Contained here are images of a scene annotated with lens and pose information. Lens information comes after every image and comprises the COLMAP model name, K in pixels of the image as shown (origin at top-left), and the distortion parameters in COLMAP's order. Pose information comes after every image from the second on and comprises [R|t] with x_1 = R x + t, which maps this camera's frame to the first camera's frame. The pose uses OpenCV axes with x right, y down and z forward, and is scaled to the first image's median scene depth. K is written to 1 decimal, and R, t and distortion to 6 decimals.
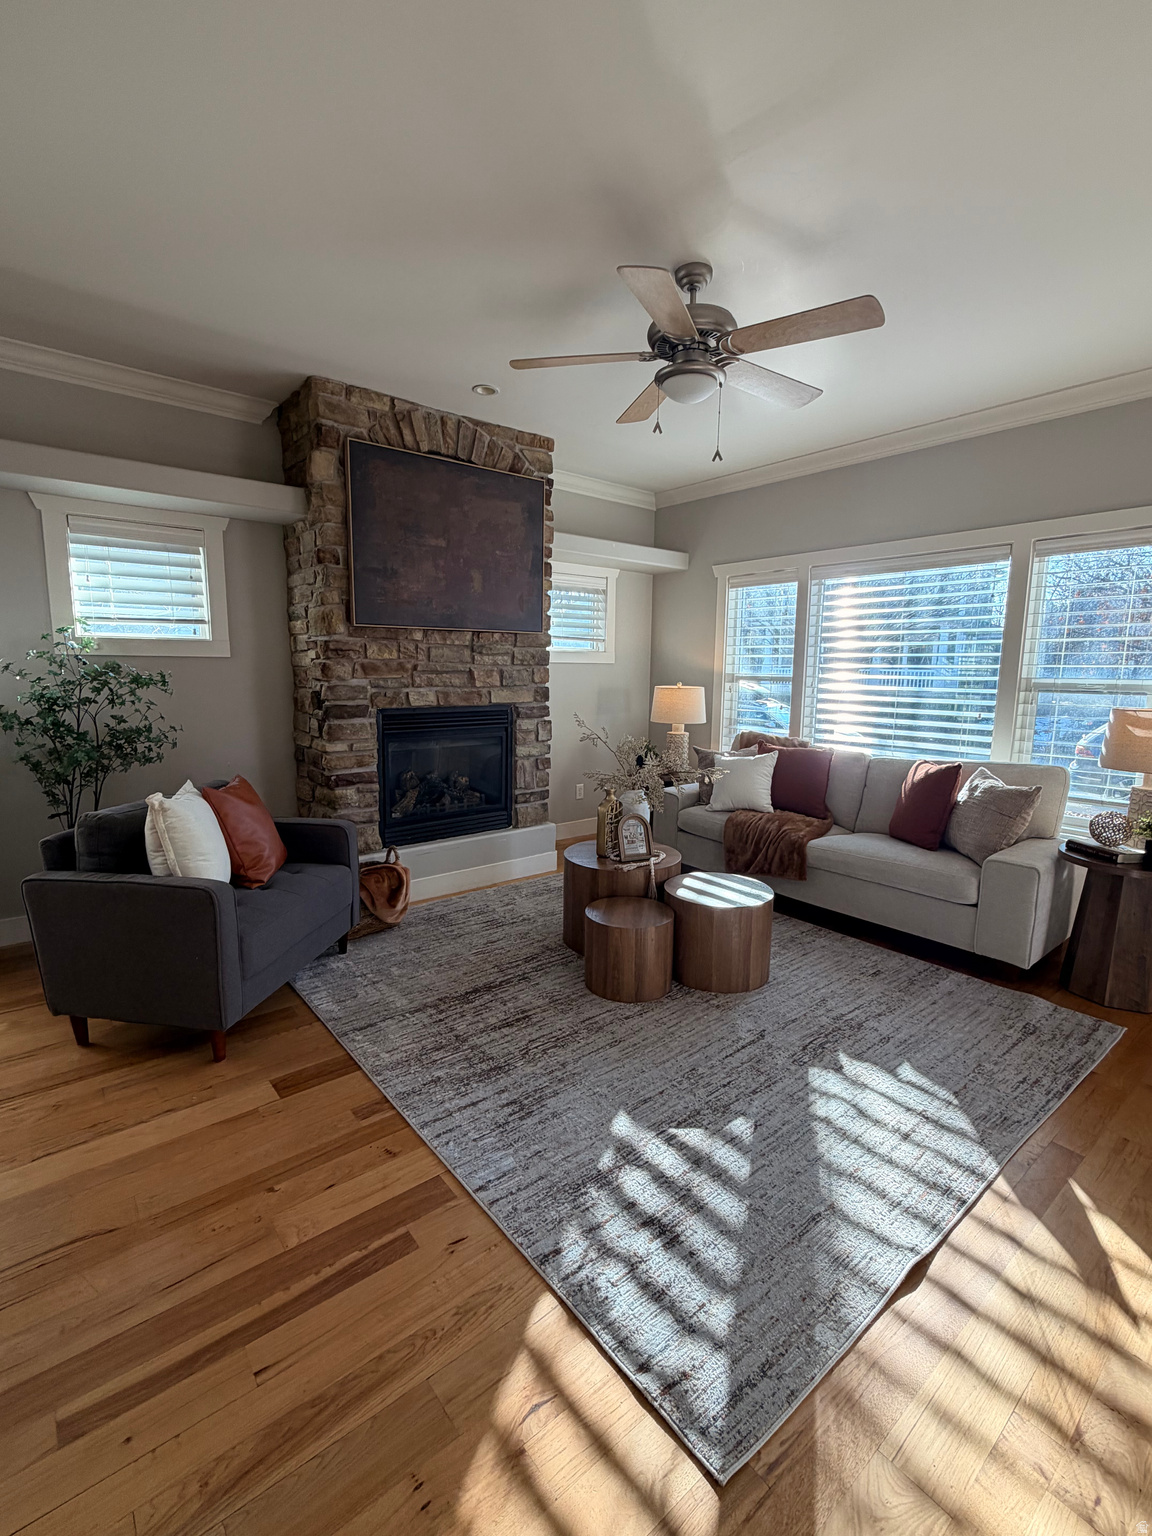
lens RADIAL K [[697.6, 0, 573.6], [0, 697.6, 765.6], [0, 0, 1]] dist [-0.009575, 0.000940]
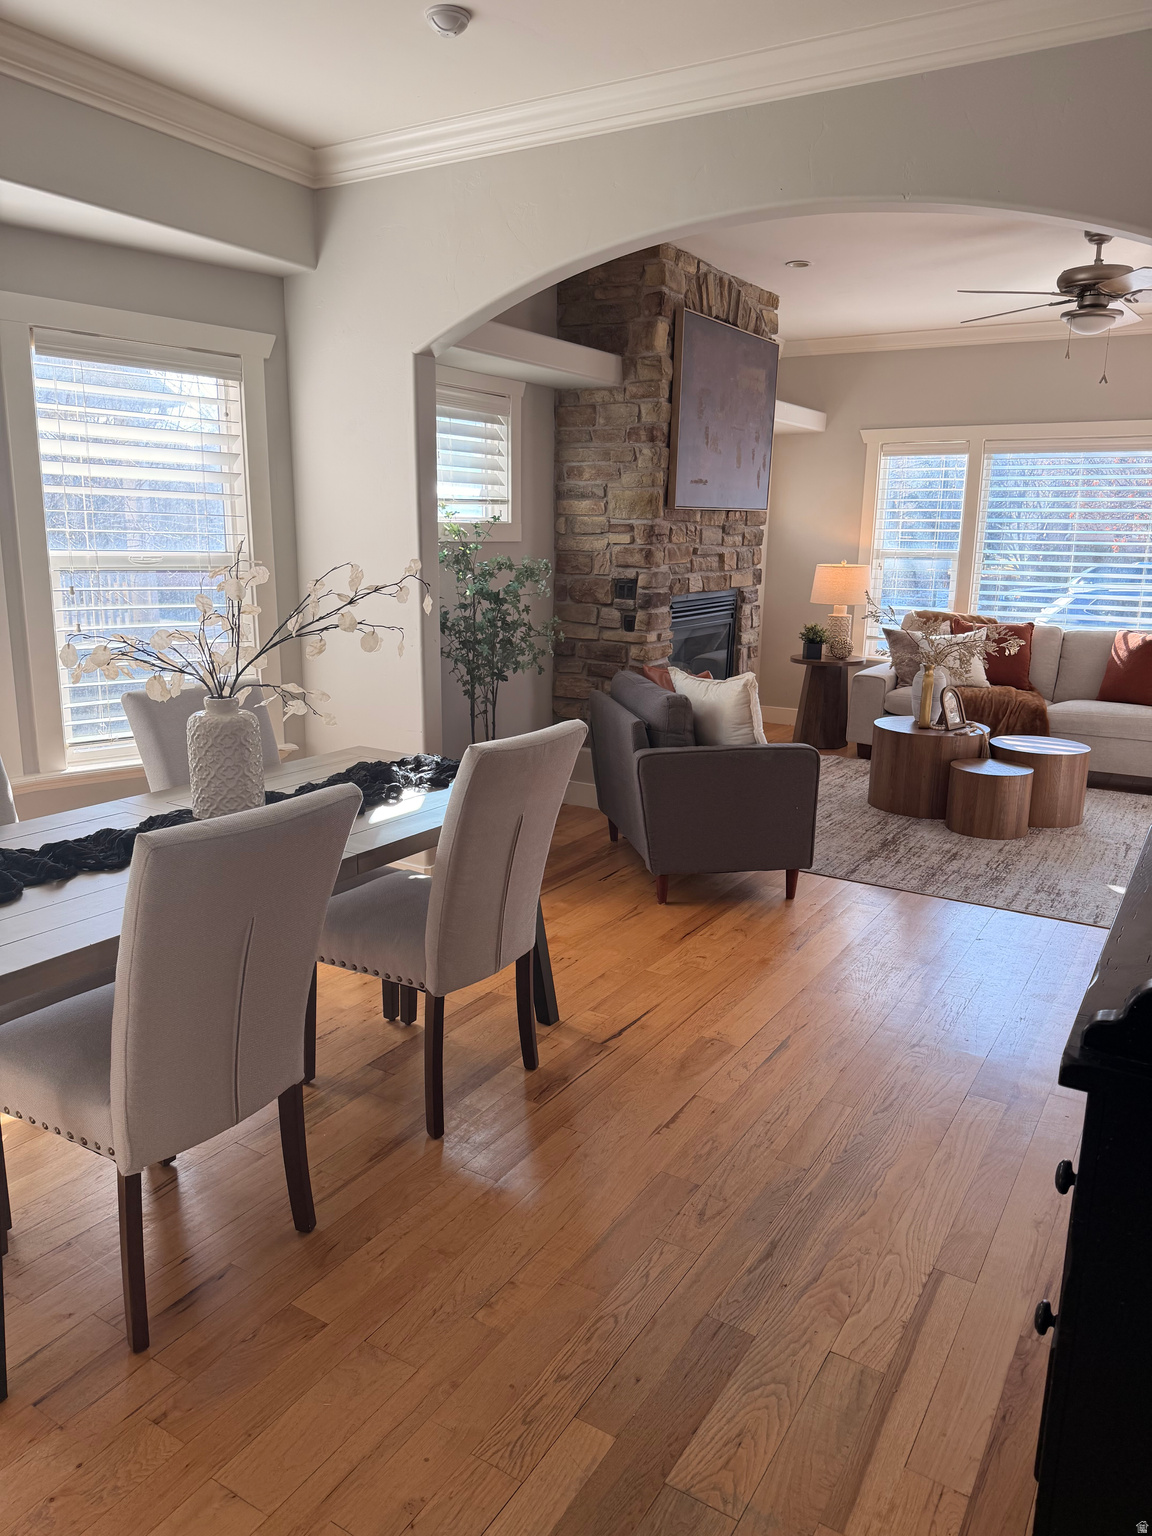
lens RADIAL K [[1074.0, 0, 570.0], [0, 1074.0, 791.2], [0, 0, 1]] dist [0.041381, -0.062742]
pose [[0.945292, -0.078081, 0.316742, -0.938263], [0.043735, 0.992502, 0.114140, 0.010292], [-0.323280, -0.094043, 0.941619, -0.383332]]
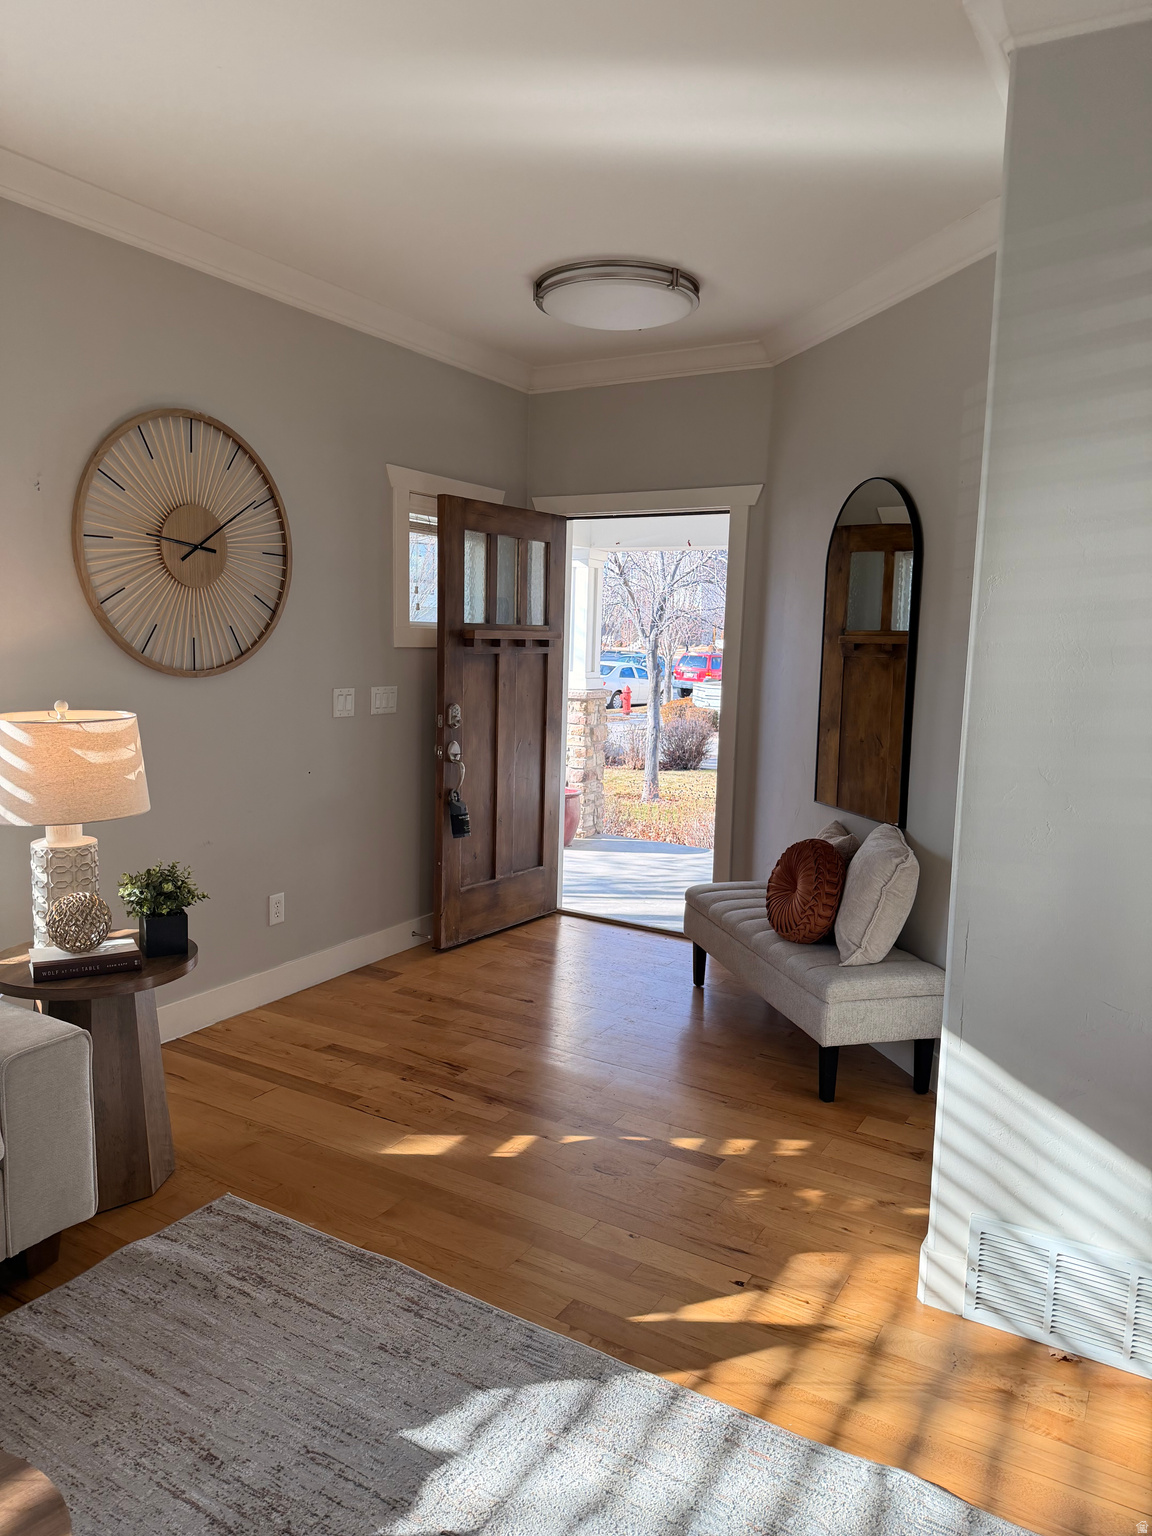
lens RADIAL K [[1074.0, 0, 576.8], [0, 1074.0, 763.4], [0, 0, 1]] dist [0.041381, -0.062742]
pose [[-0.358493, -0.142884, 0.922533, -0.168944], [0.087476, 0.978728, 0.185581, -0.141159], [-0.929425, 0.147229, -0.338368, 0.711324]]
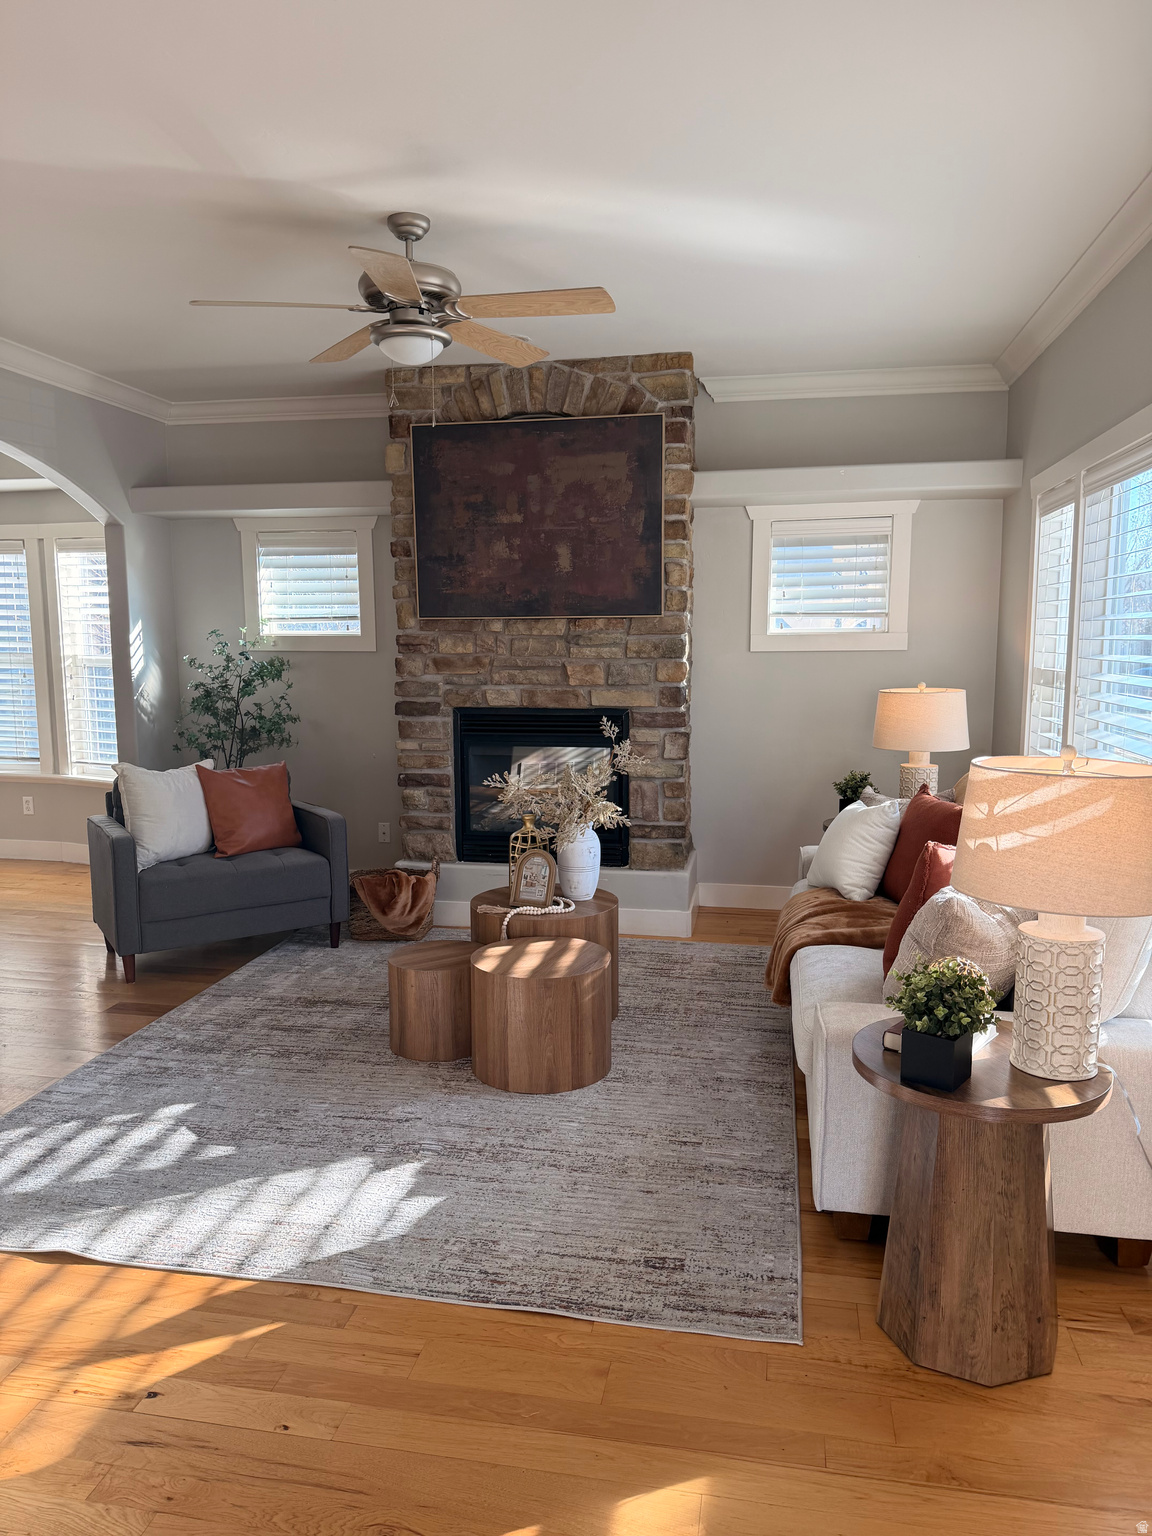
lens RADIAL K [[1074.0, 0, 562.6], [0, 1074.0, 781.0], [0, 0, 1]] dist [0.041381, -0.062742]
pose [[0.640356, 0.090606, -0.762715, 0.936306], [-0.094548, 0.994764, 0.038792, -0.055864], [0.762237, 0.047273, 0.645570, 0.208476]]
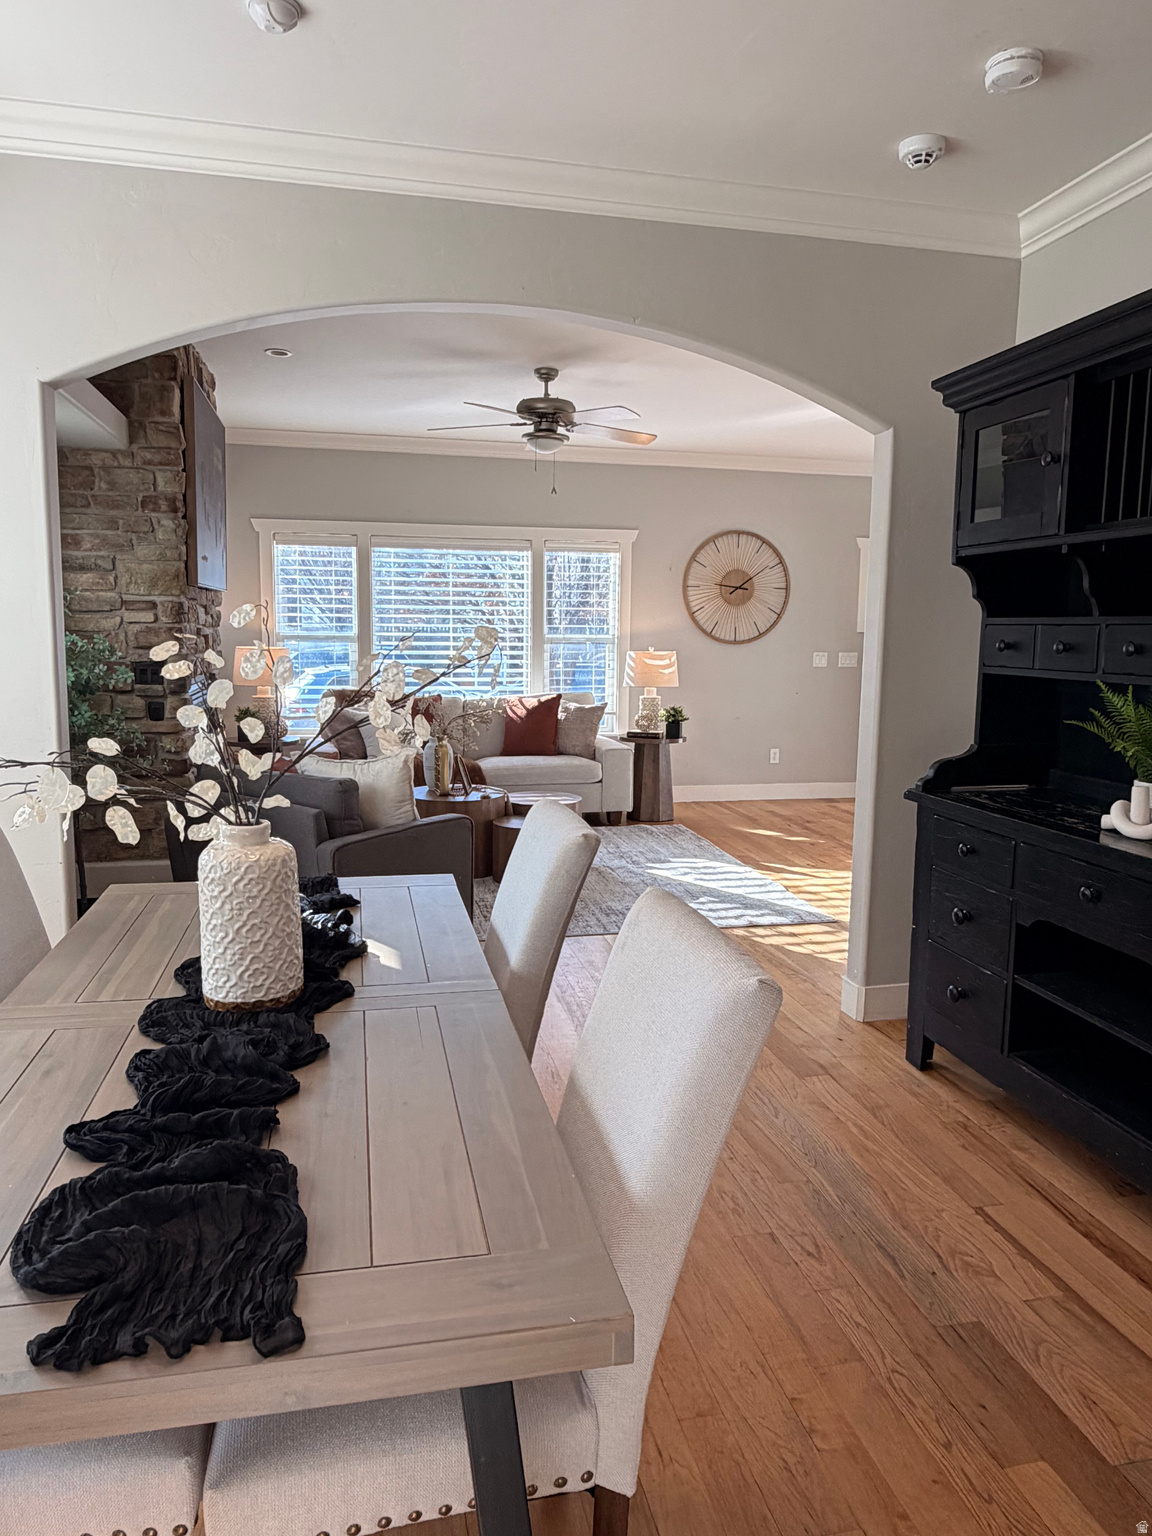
lens RADIAL K [[1023.9, 0, 562.0], [0, 1023.9, 773.1], [0, 0, 1]] dist [-0.025505, 0.006008]
pose [[0.452823, -0.130706, 0.881968, -1.257949], [0.115983, 0.989426, 0.087083, -0.023361], [-0.884024, 0.062860, 0.463195, 0.006088]]
